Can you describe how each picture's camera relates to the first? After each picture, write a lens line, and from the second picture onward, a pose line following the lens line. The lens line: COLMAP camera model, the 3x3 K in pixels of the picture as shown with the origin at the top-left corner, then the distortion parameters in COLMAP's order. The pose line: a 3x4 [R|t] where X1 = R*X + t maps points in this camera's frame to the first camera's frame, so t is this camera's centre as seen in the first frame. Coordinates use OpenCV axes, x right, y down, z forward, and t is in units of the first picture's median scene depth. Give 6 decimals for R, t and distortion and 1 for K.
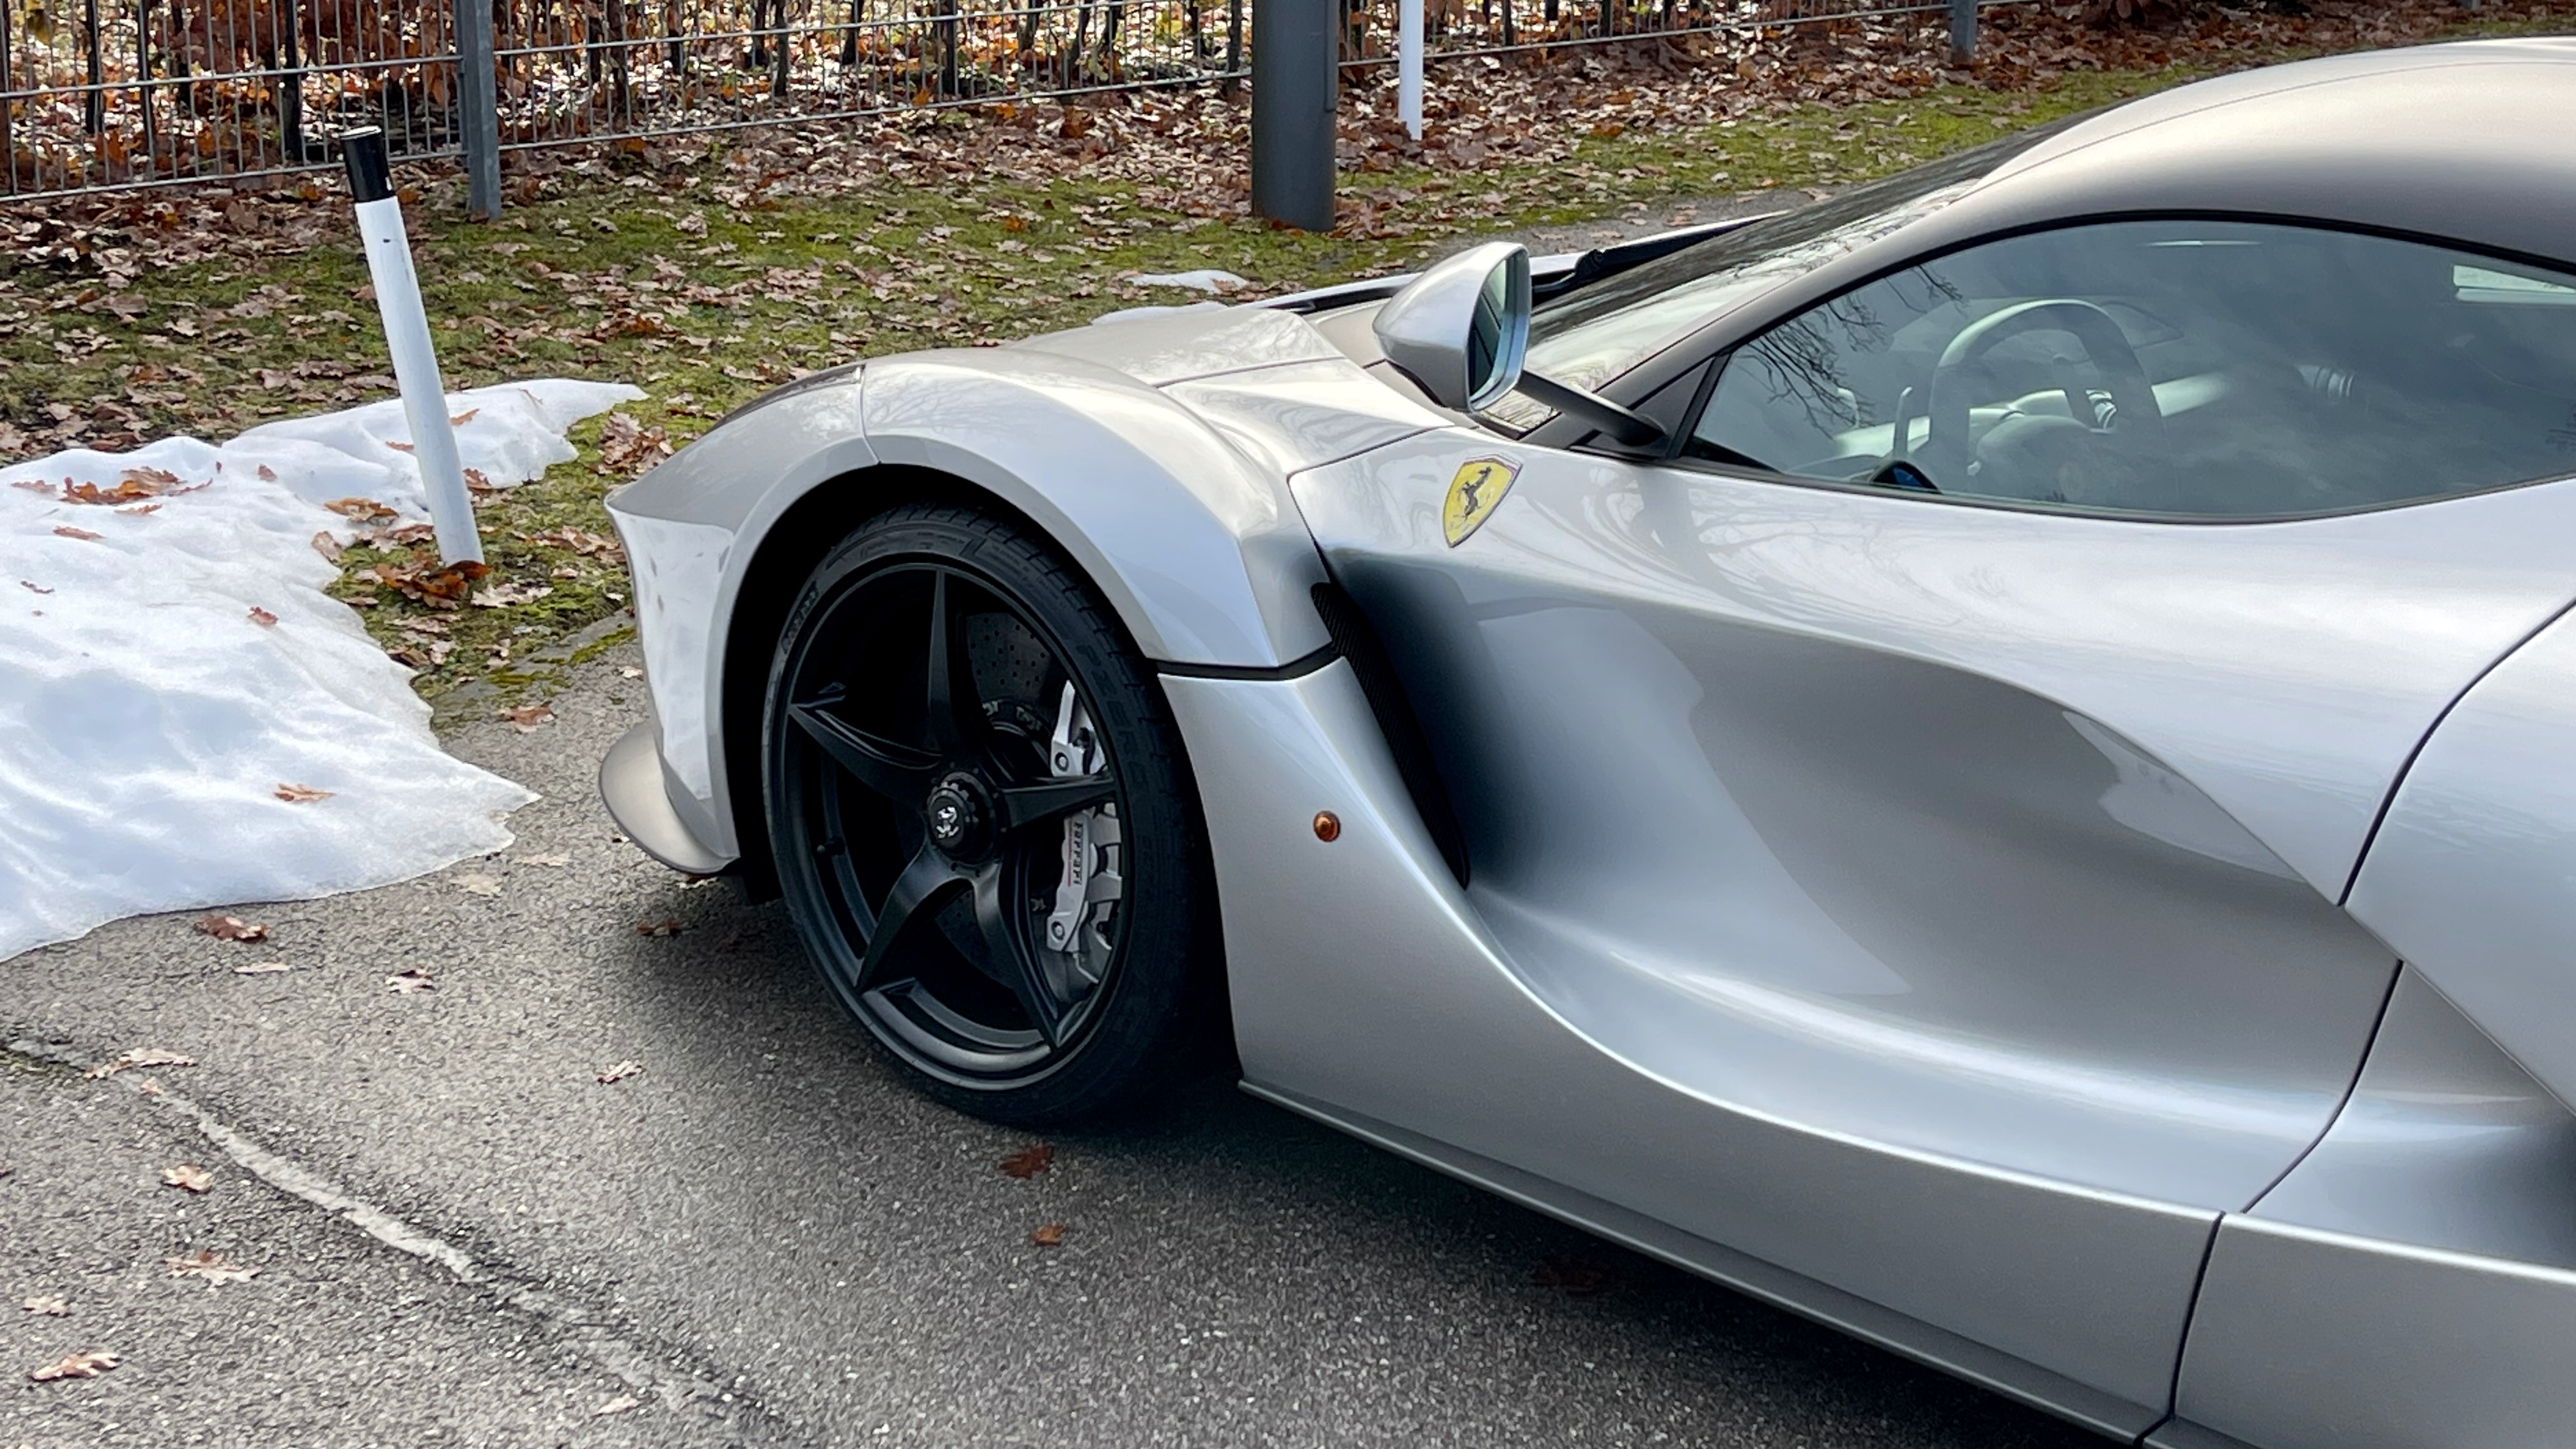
lens RADIAL K [[4011.7, 0, 1289.8], [0, 4011.7, 795.0], [0, 0, 1]] dist [0.043374, 0.048259]
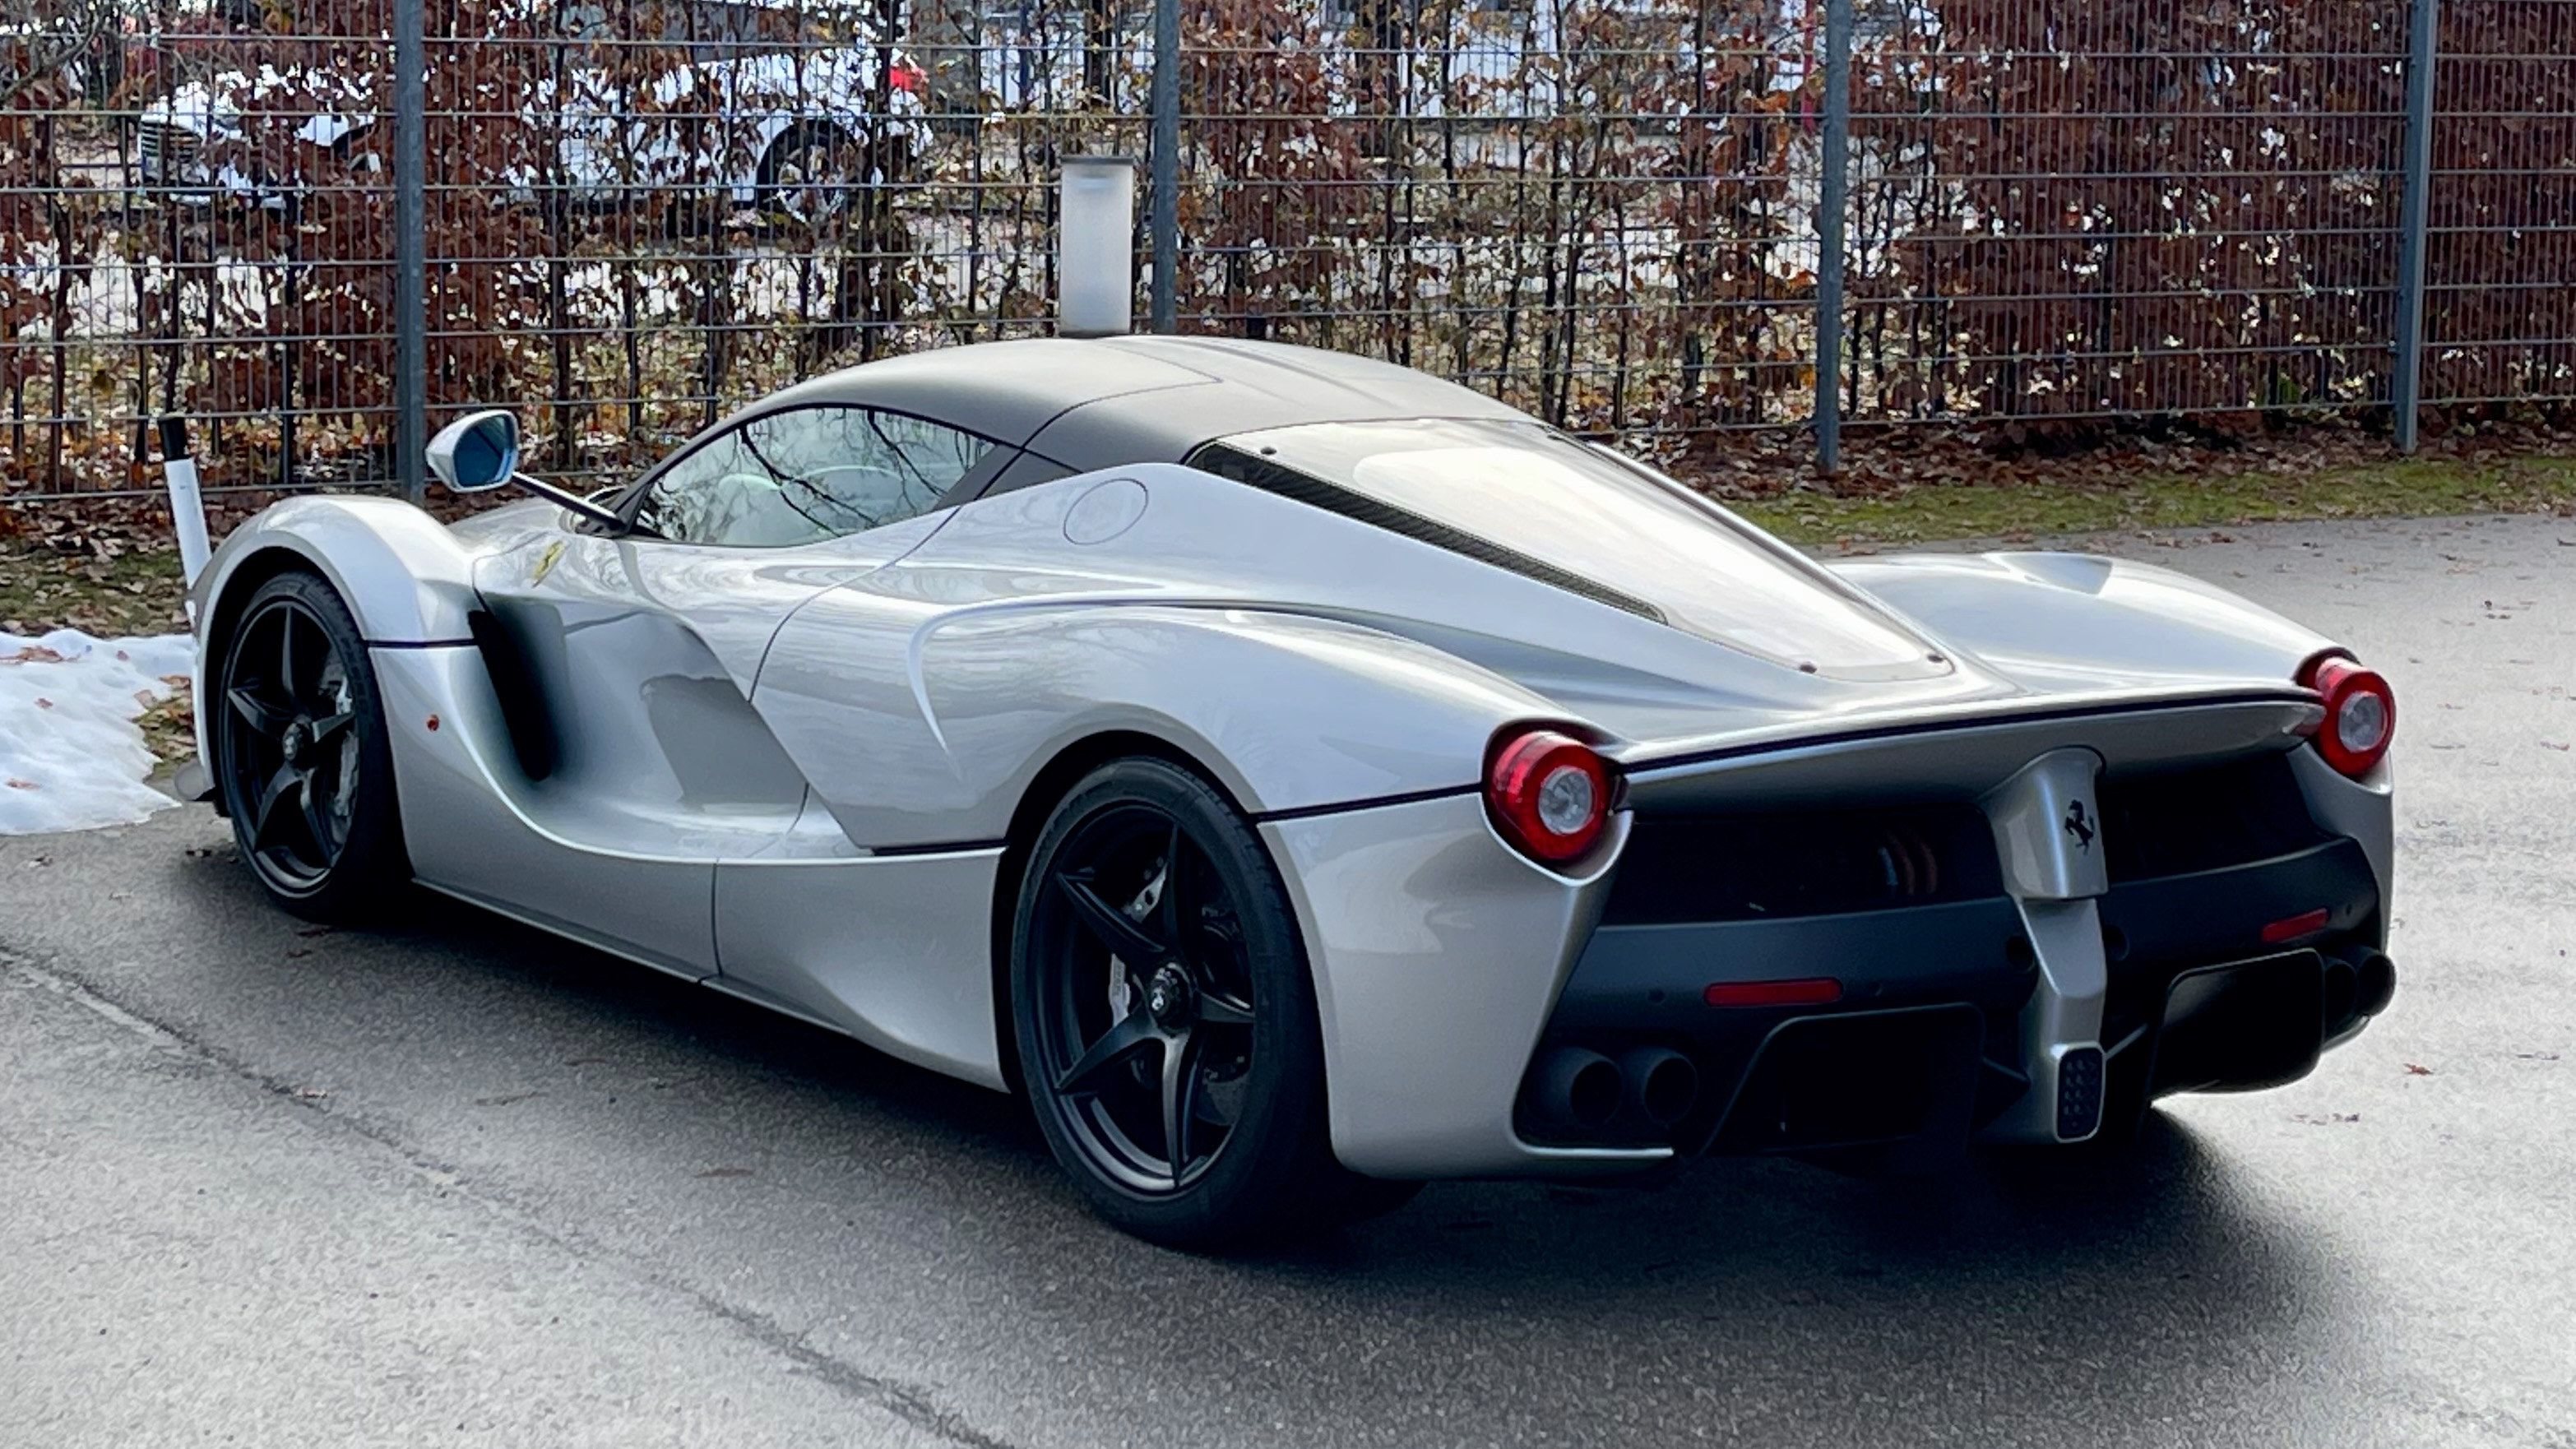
lens RADIAL K [[5046.6, 0, 1186.4], [0, 5046.6, 728.1], [0, 0, 1]] dist [0.081073, 0.063057]
pose [[0.985951, 0.030988, -0.164136, 0.573292], [-0.055356, 0.987729, -0.146037, 0.258442], [0.157596, 0.153072, 0.975568, -0.966928]]
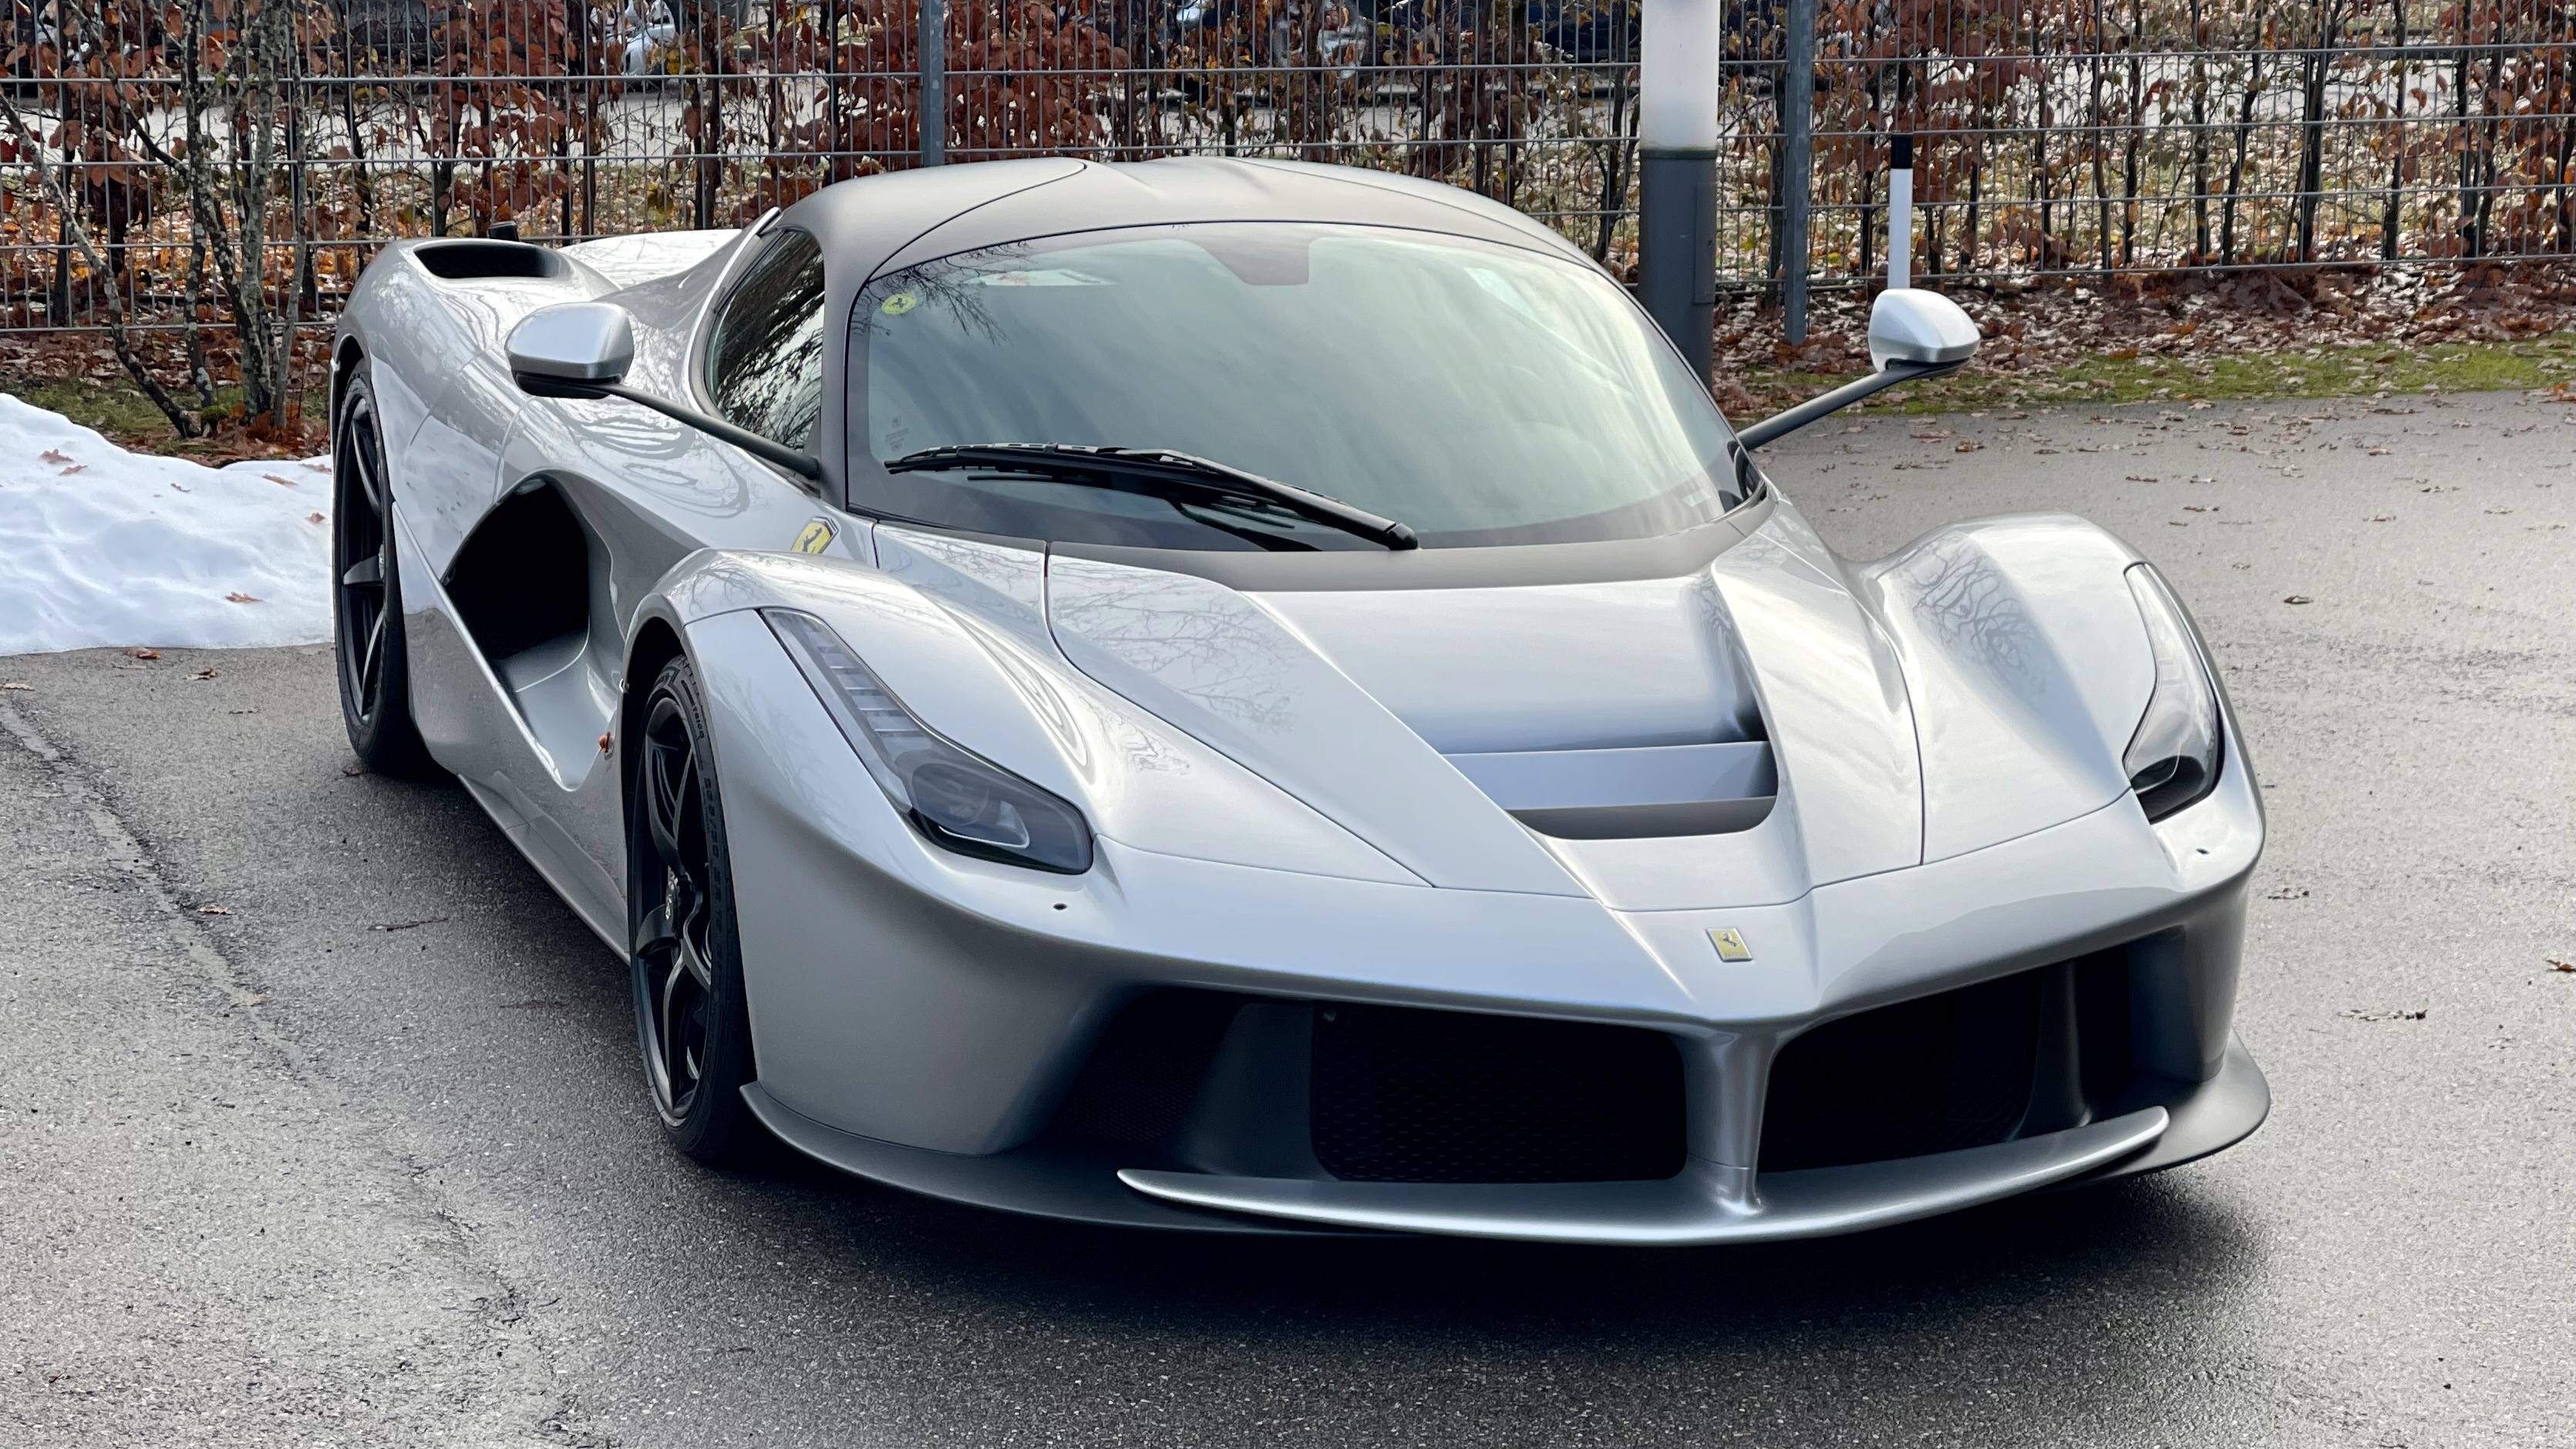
lens RADIAL K [[5380.2, 0, 1288.0], [0, 5380.2, 724.5], [0, 0, 1]] dist [0.009973, 2.283956]
pose [[0.922501, 0.058703, -0.381506, 0.975987], [-0.106901, 0.988562, -0.106380, 0.237328], [0.370897, 0.138919, 0.918225, -0.820384]]
